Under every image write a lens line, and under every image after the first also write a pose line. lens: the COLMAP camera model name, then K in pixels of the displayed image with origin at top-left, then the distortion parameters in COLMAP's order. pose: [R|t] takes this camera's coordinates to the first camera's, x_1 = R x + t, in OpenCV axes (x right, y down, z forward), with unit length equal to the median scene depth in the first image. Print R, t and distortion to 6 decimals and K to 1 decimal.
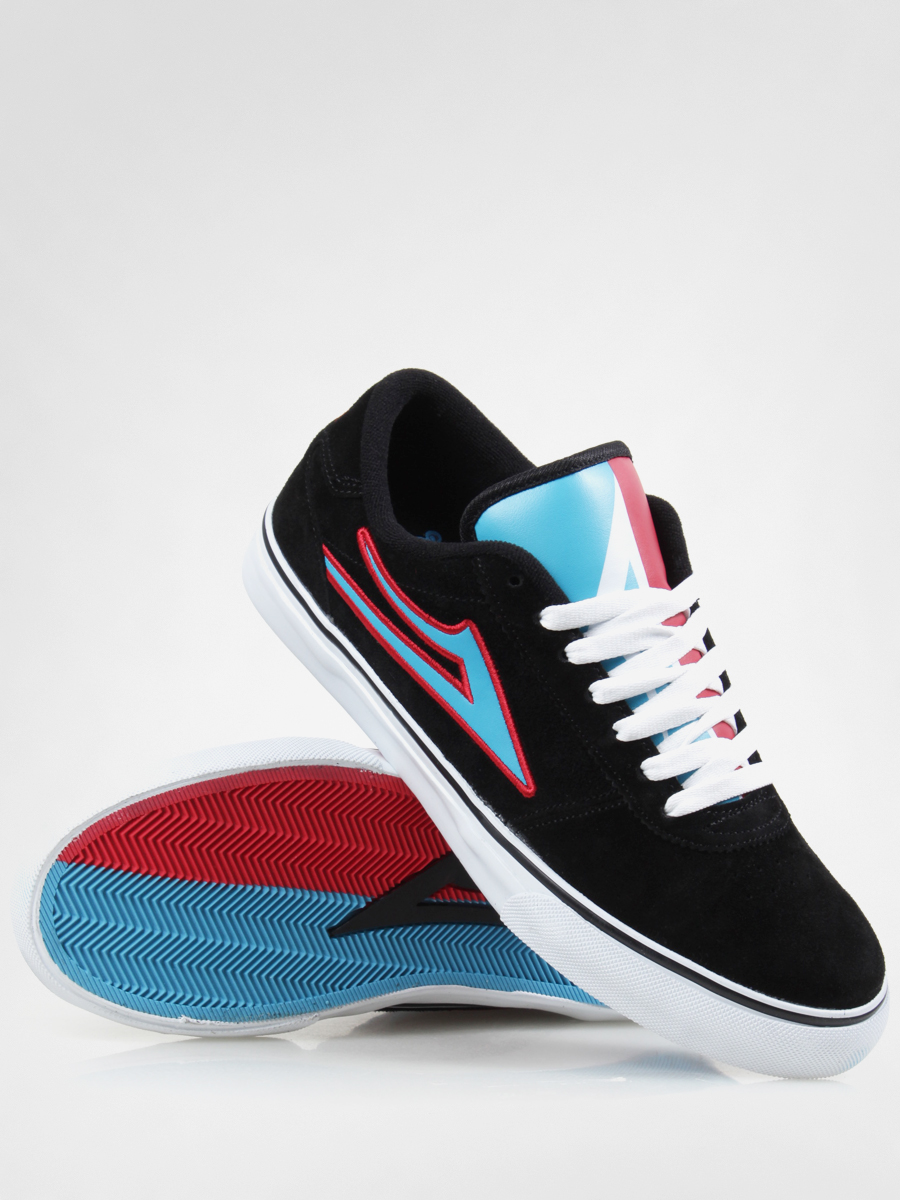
lens RADIAL K [[3006.6, 0, 450.0], [0, 3006.6, 600.0], [0, 0, 1]] dist [0.081688, -0.645289]
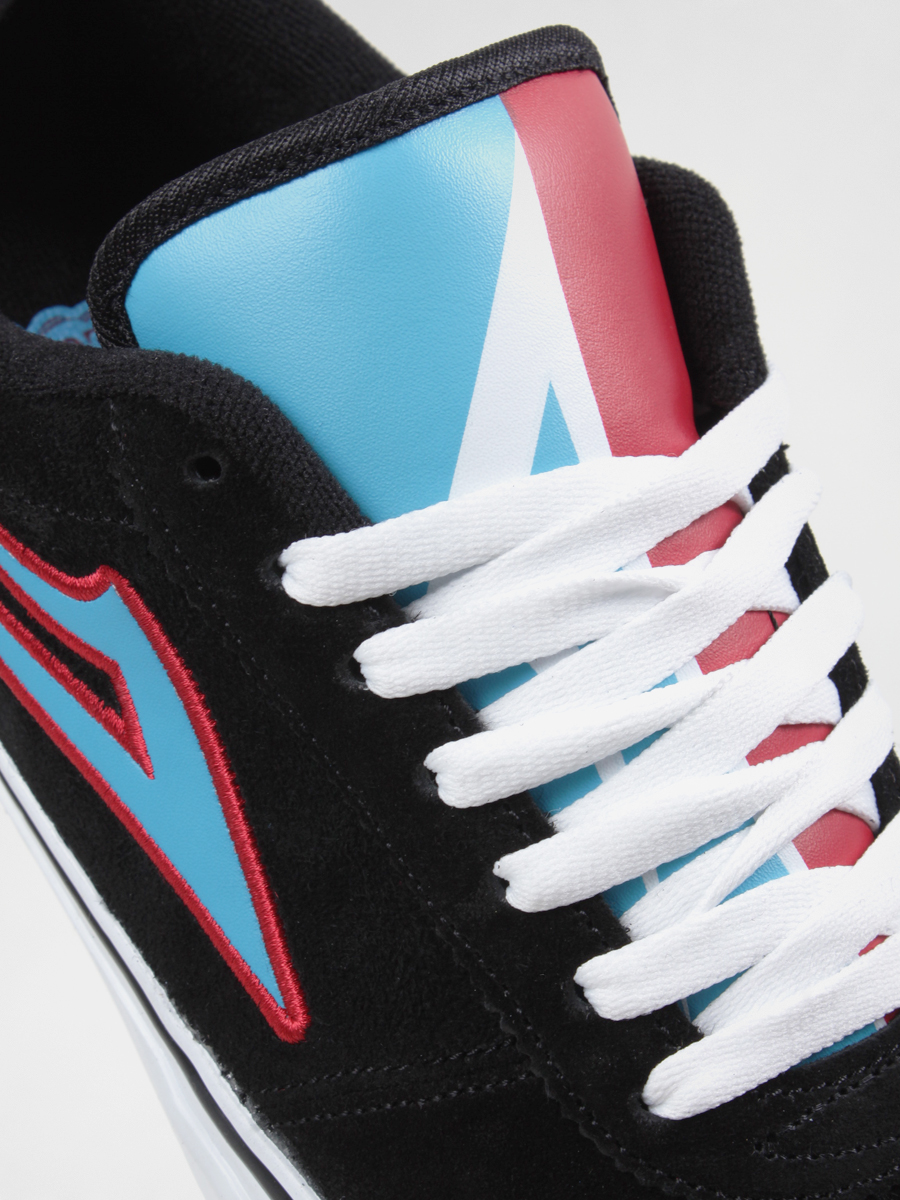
lens RADIAL K [[3006.6, 0, 450.0], [0, 3006.6, 600.0], [0, 0, 1]] dist [0.081688, -0.645289]
pose [[0.981501, -0.017500, -0.190655, 0.116668], [0.055582, 0.978972, 0.196277, -0.059070], [0.183211, -0.203243, 0.961835, 0.656485]]
